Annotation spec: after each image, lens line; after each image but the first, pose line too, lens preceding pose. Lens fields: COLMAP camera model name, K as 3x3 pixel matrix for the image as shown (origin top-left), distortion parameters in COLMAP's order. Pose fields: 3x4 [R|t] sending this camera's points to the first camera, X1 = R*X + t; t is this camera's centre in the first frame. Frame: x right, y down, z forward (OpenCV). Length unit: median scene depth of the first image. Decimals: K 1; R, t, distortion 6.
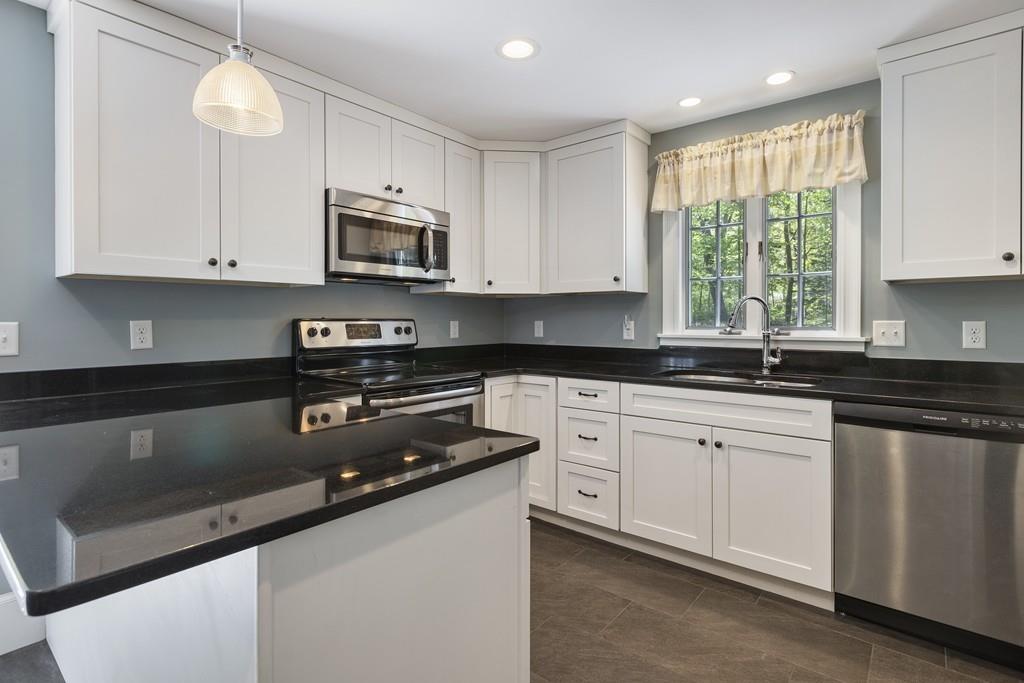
lens RADIAL K [[505.8, 0, 526.0], [0, 505.8, 339.0], [0, 0, 1]] dist [0.001130, 0.000746]
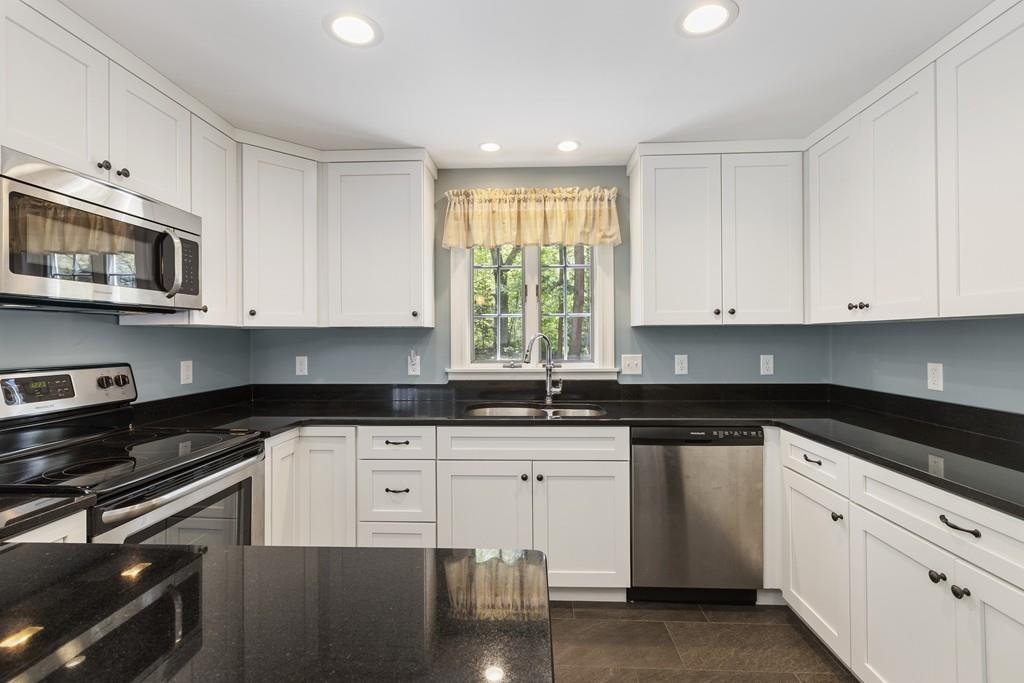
lens RADIAL K [[455.8, 0, 513.6], [0, 455.8, 346.2], [0, 0, 1]] dist [0.001073, 0.000564]
pose [[0.807250, -0.013604, 0.590053, -0.185677], [0.024681, 0.999638, -0.010719, -0.047332], [-0.589694, 0.023216, 0.807293, 0.218604]]
